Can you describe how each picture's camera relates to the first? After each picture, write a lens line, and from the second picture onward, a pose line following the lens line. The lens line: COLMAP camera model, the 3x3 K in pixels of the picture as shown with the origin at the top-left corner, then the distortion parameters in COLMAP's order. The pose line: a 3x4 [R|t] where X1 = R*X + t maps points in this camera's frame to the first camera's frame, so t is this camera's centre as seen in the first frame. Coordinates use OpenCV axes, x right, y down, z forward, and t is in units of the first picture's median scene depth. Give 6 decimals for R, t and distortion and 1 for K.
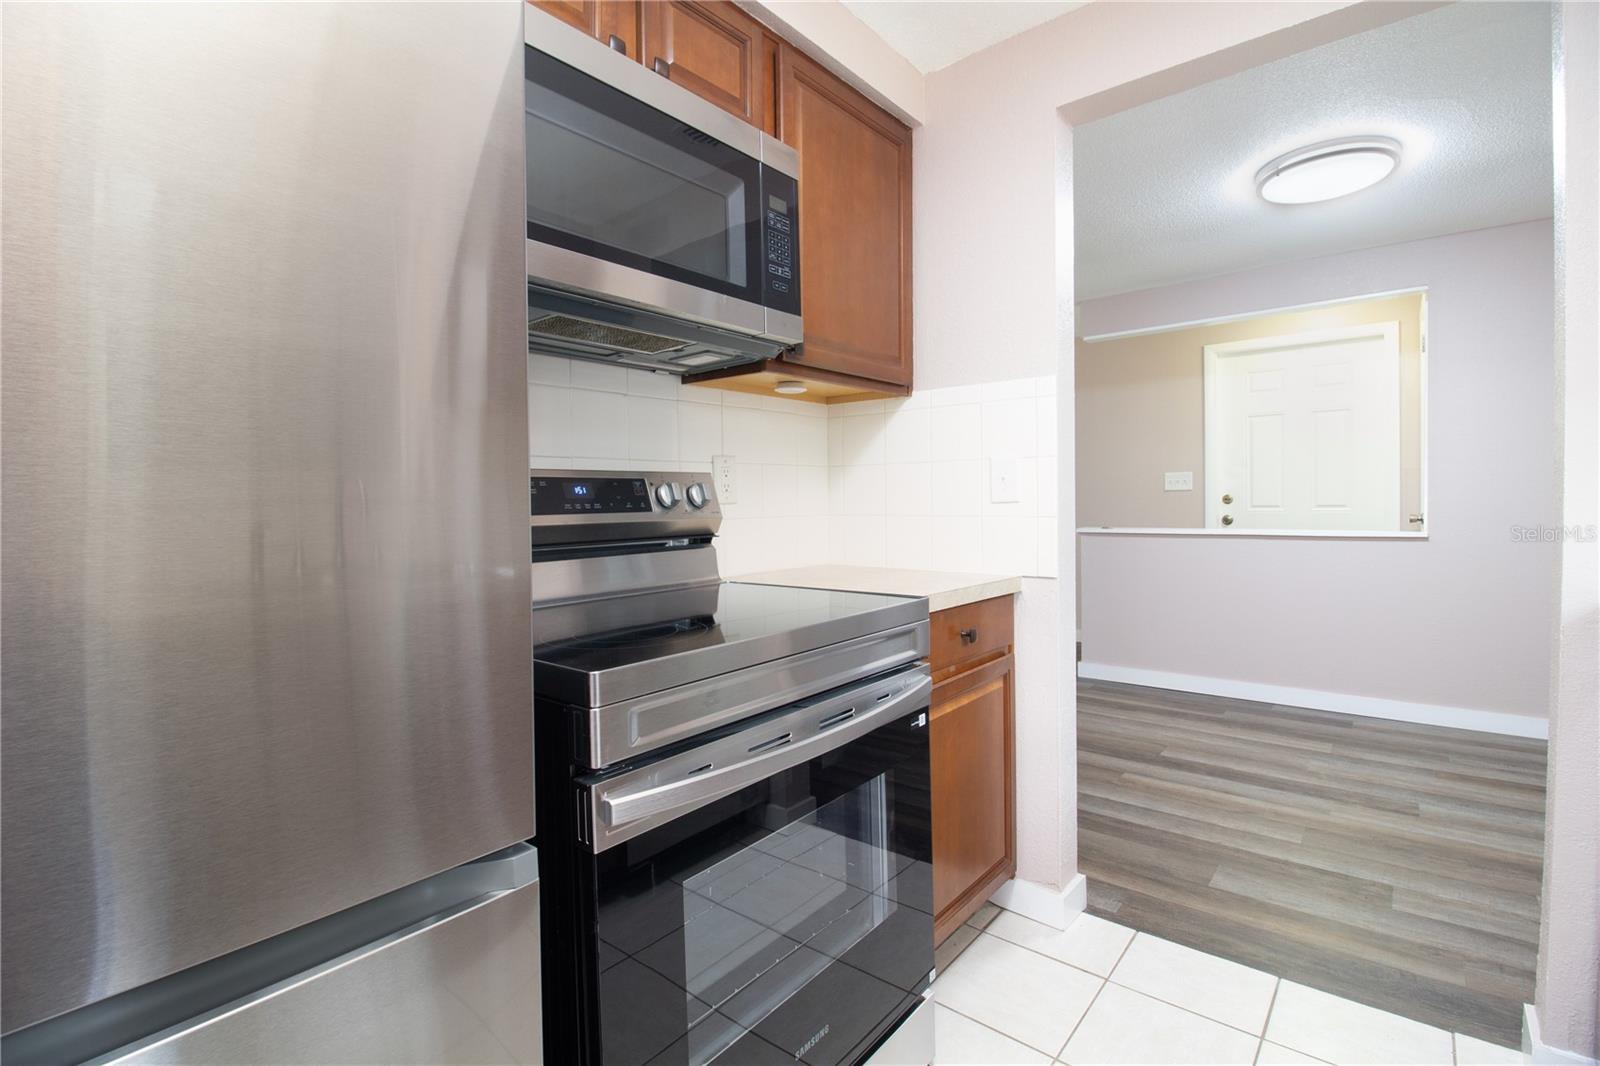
lens RADIAL K [[736.0, 0, 796.4], [0, 736.0, 529.1], [0, 0, 1]] dist [-0.006895, -0.007853]
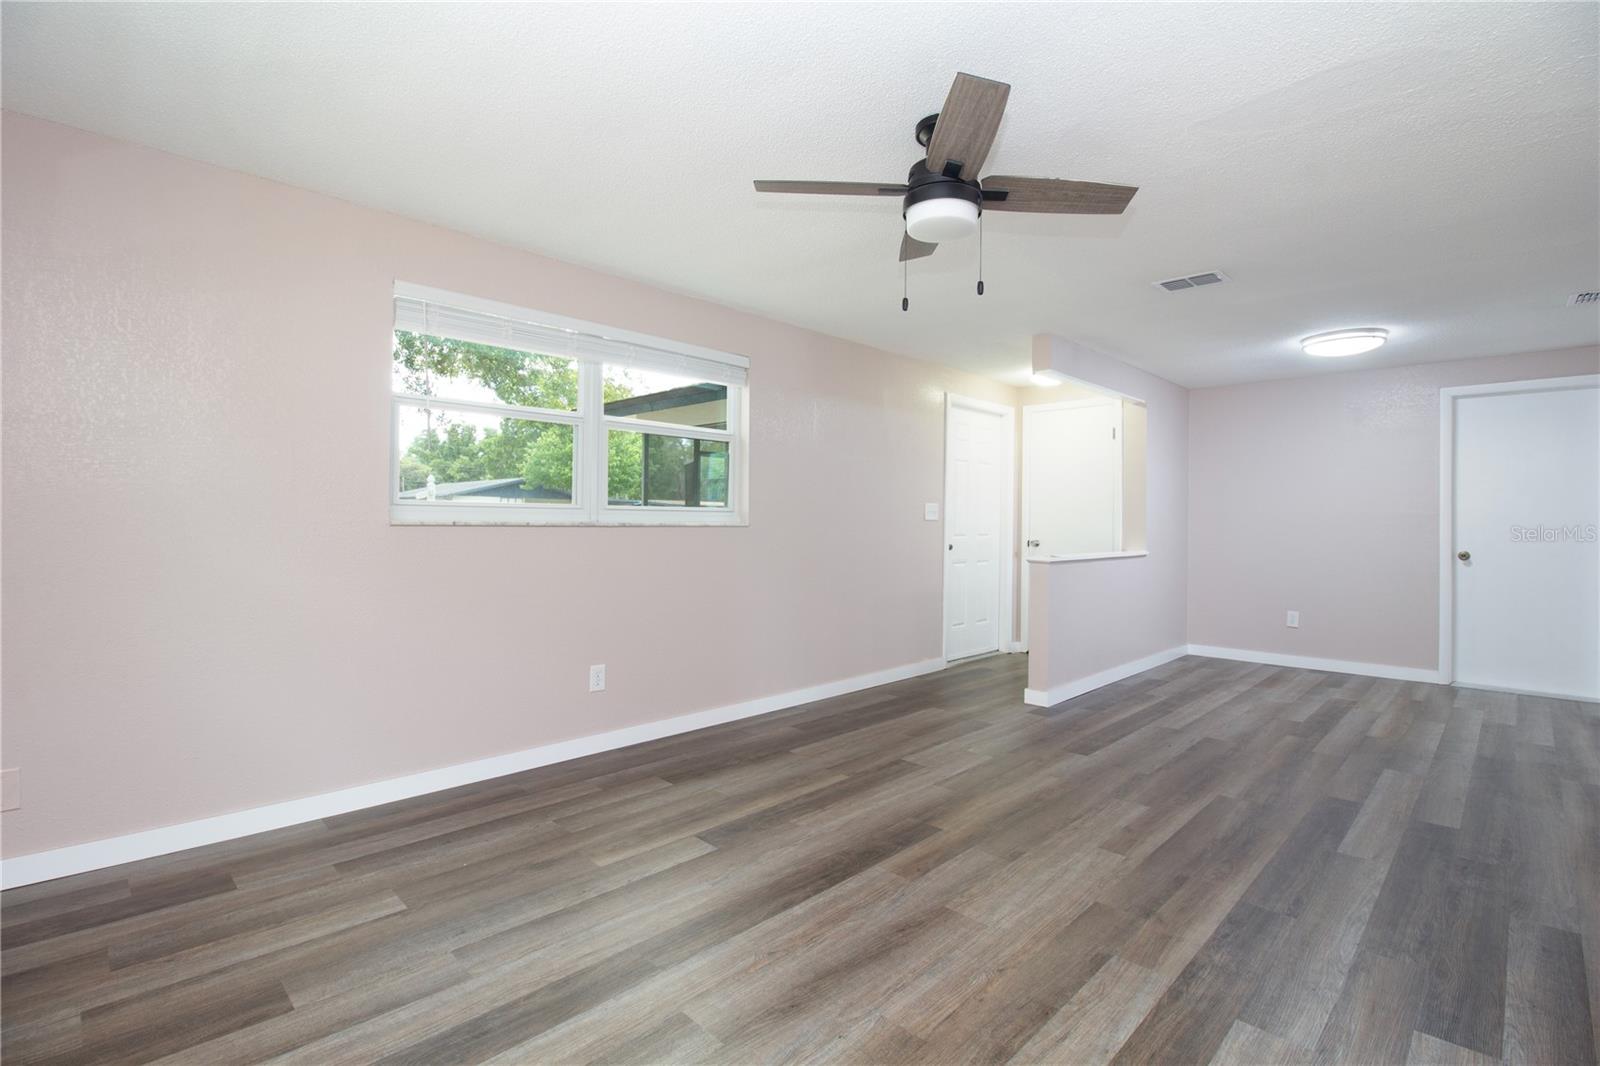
lens RADIAL K [[736.0, 0, 800.7], [0, 736.0, 525.4], [0, 0, 1]] dist [-0.006895, -0.007853]
pose [[0.086876, 0.012322, 0.996143, -1.055649], [0.027568, 0.999511, -0.014768, -0.063726], [-0.995838, 0.028744, 0.086494, 2.054184]]
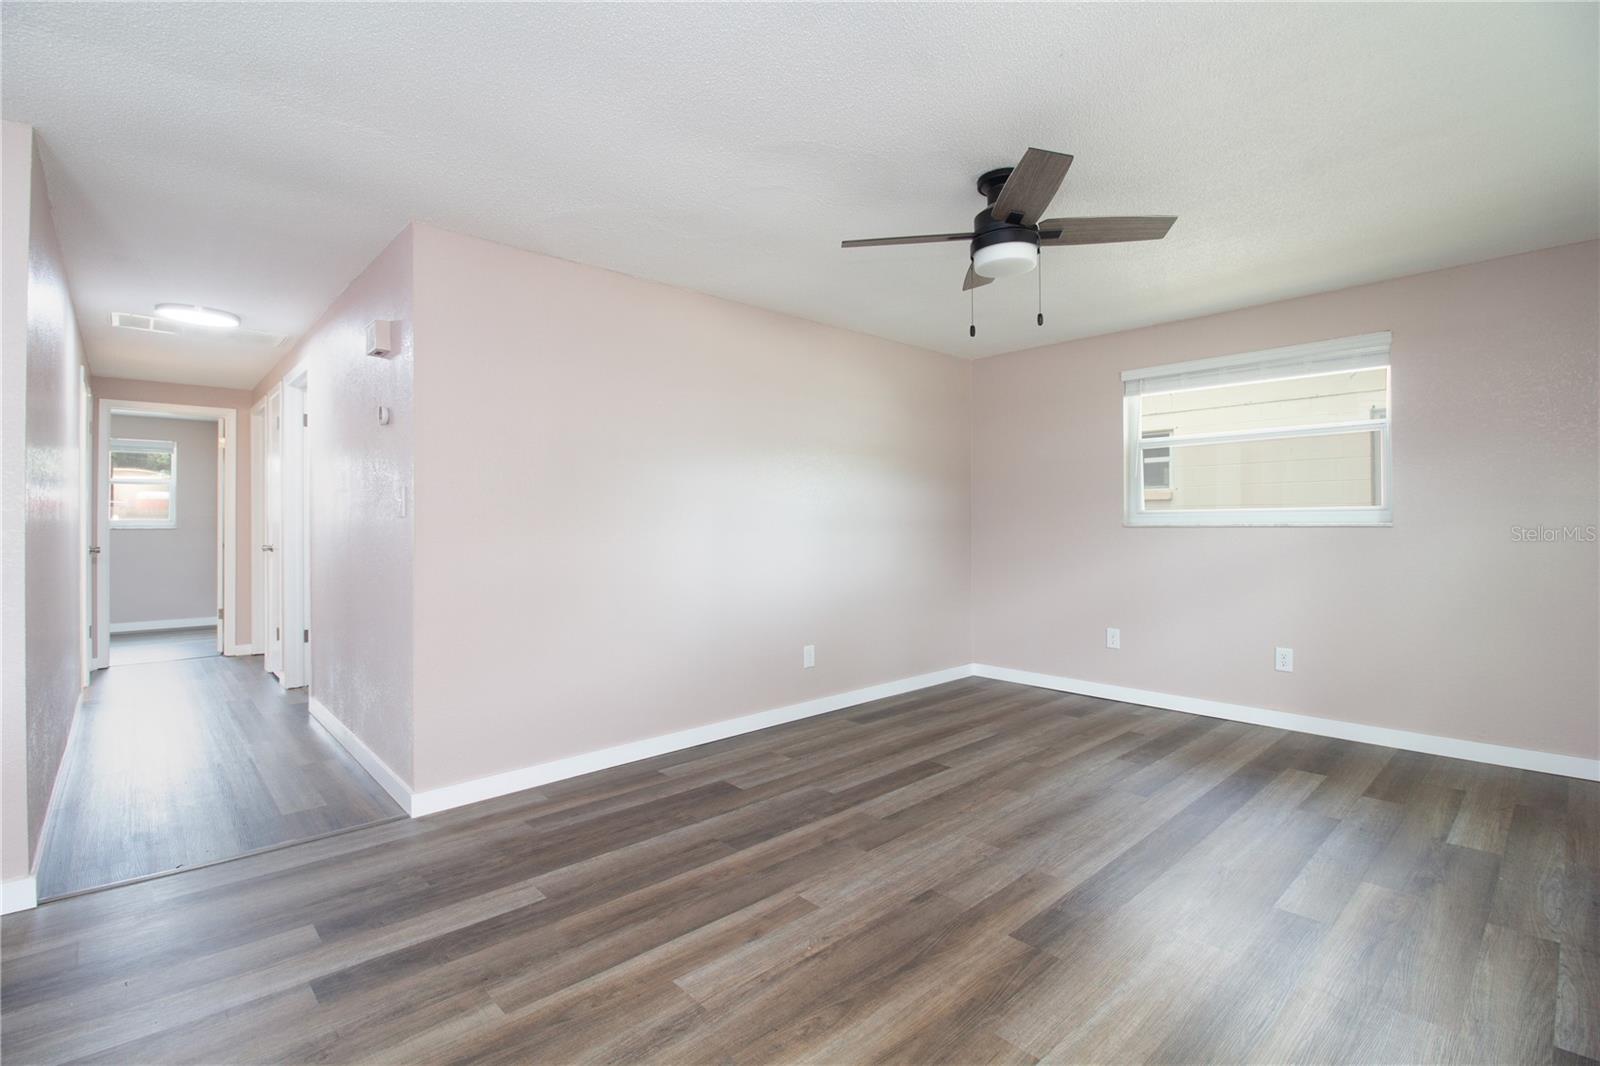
lens RADIAL K [[736.0, 0, 805.1], [0, 736.0, 525.5], [0, 0, 1]] dist [-0.006895, -0.007853]
pose [[-0.123788, 0.023331, -0.992034, 0.689917], [-0.032707, 0.999084, 0.027578, -0.086474], [0.991770, 0.035860, -0.122912, 1.835075]]
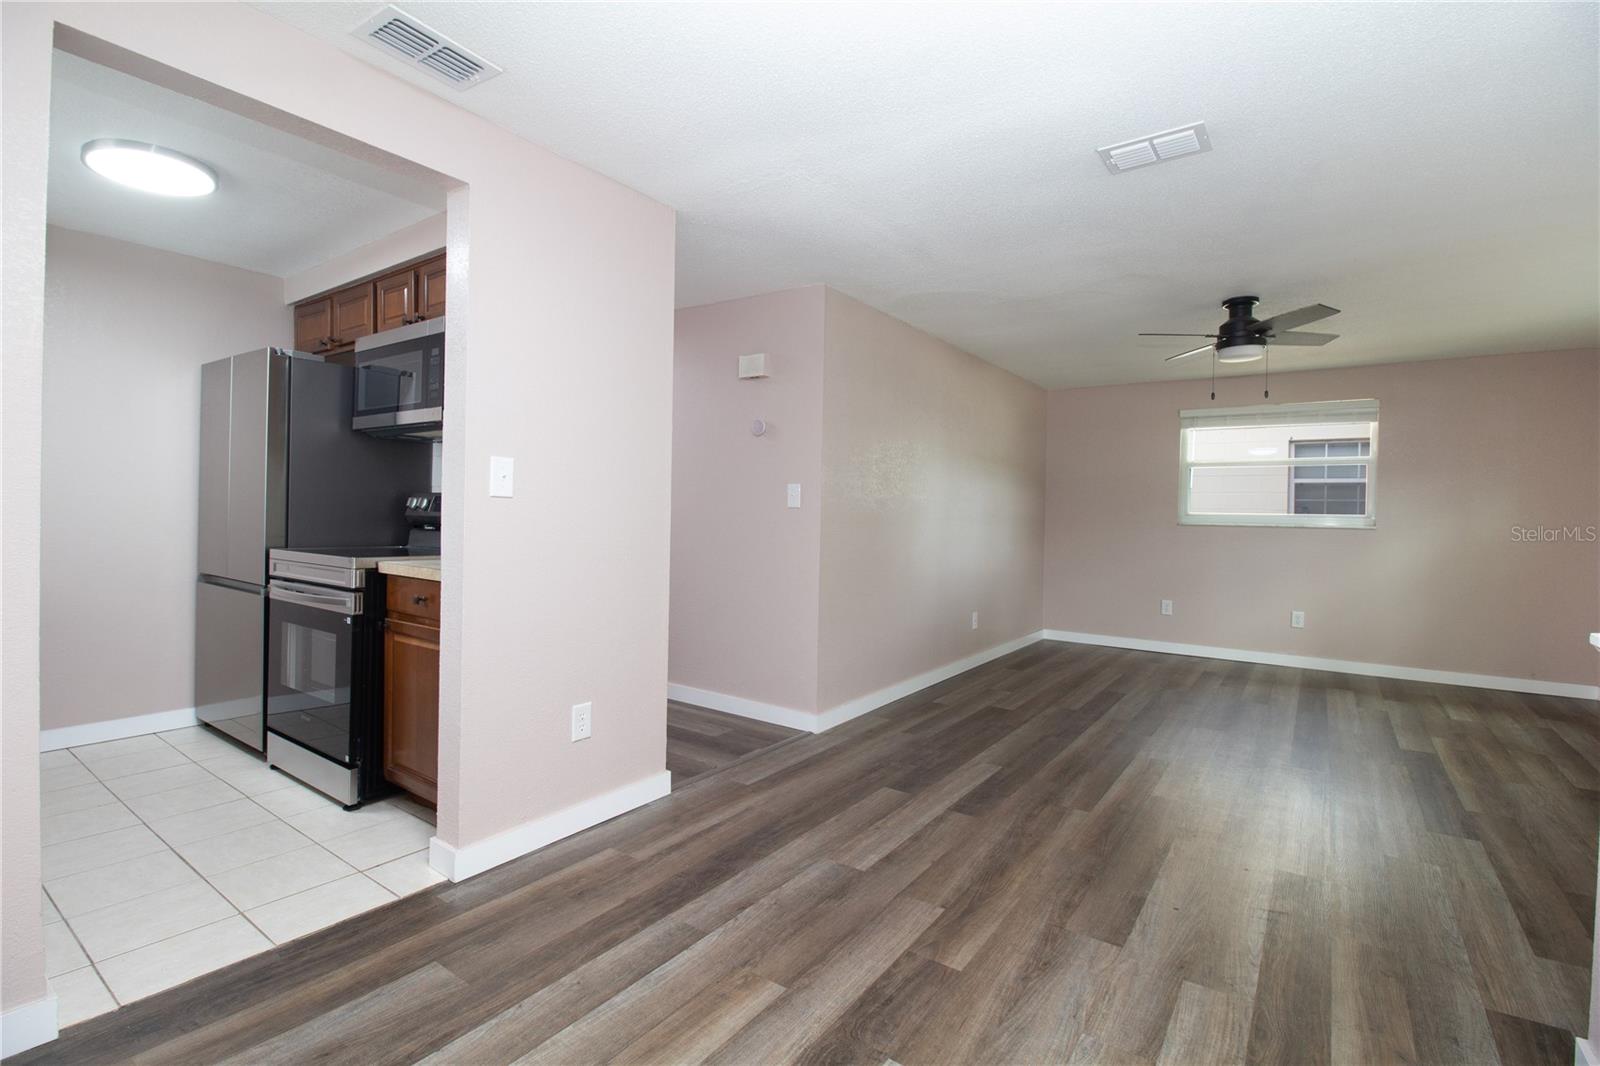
lens RADIAL K [[736.0, 0, 801.3], [0, 736.0, 521.0], [0, 0, 1]] dist [-0.006895, -0.007853]
pose [[0.078229, 0.030687, -0.996463, 1.101531], [-0.061413, 0.997776, 0.025906, -0.060507], [0.995042, 0.059170, 0.079939, 1.016816]]
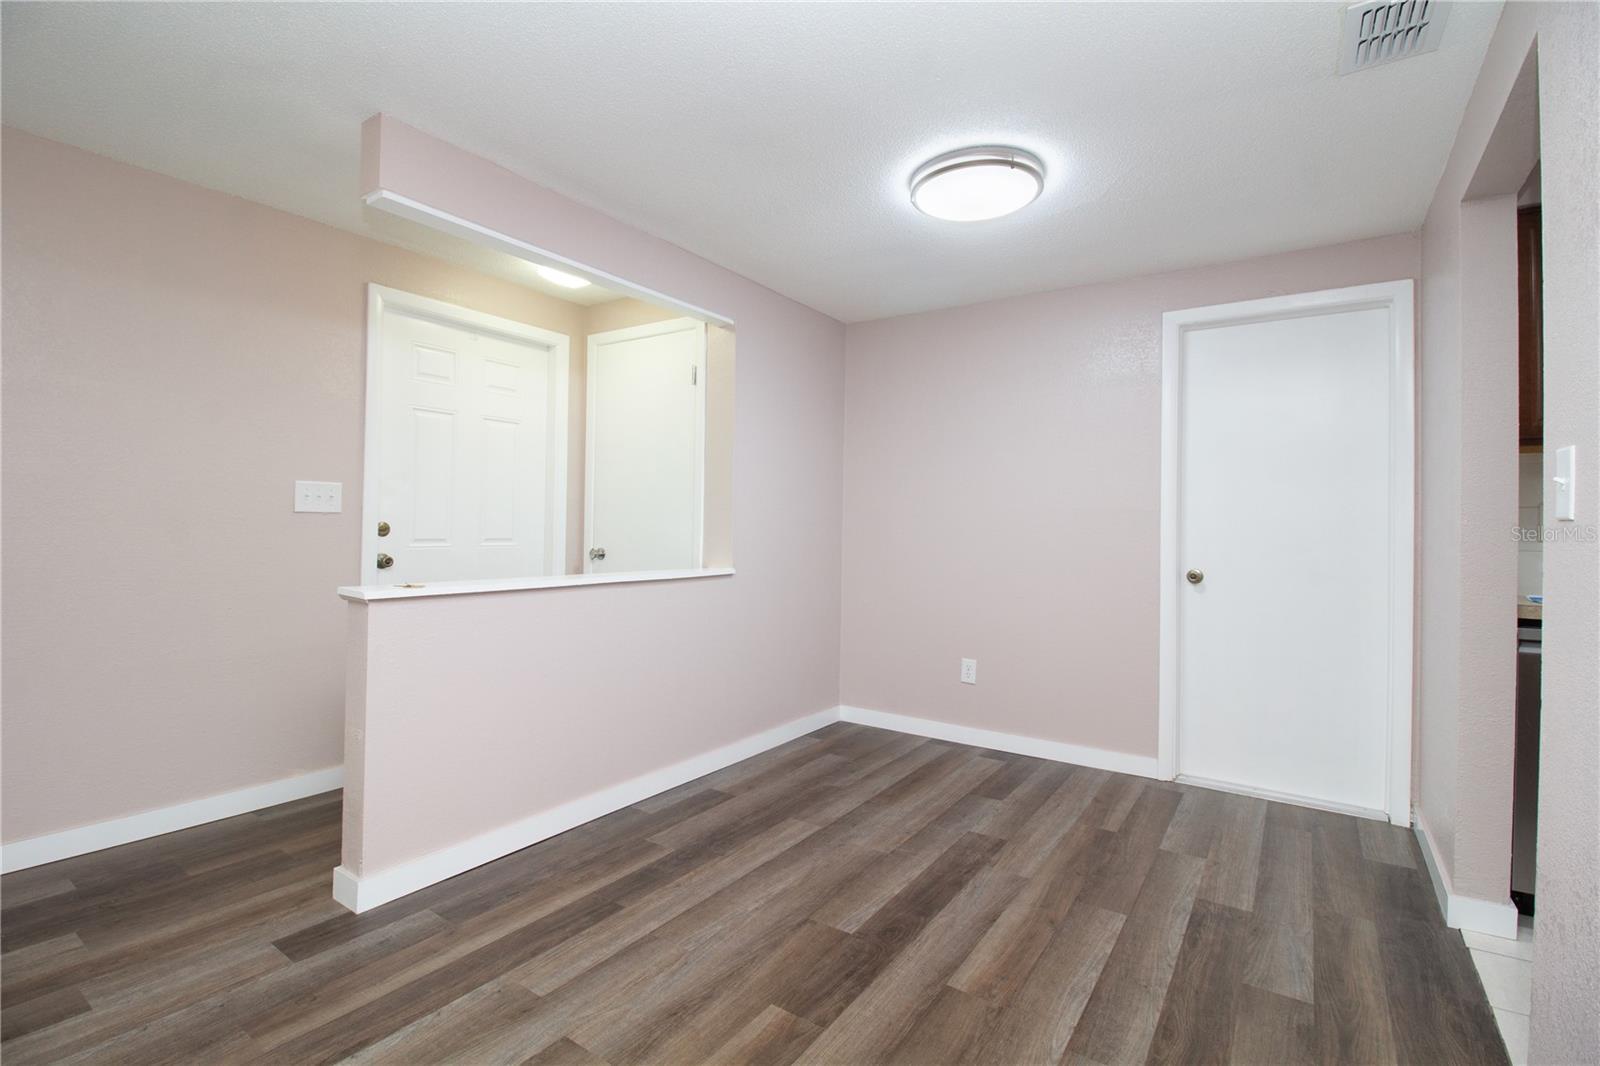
lens RADIAL K [[736.0, 0, 798.4], [0, 736.0, 527.3], [0, 0, 1]] dist [-0.006895, -0.007853]
pose [[-0.093030, 0.013766, 0.995568, -0.165155], [0.023399, 0.999658, -0.011636, -0.047725], [-0.995388, 0.022213, -0.093321, 1.263350]]
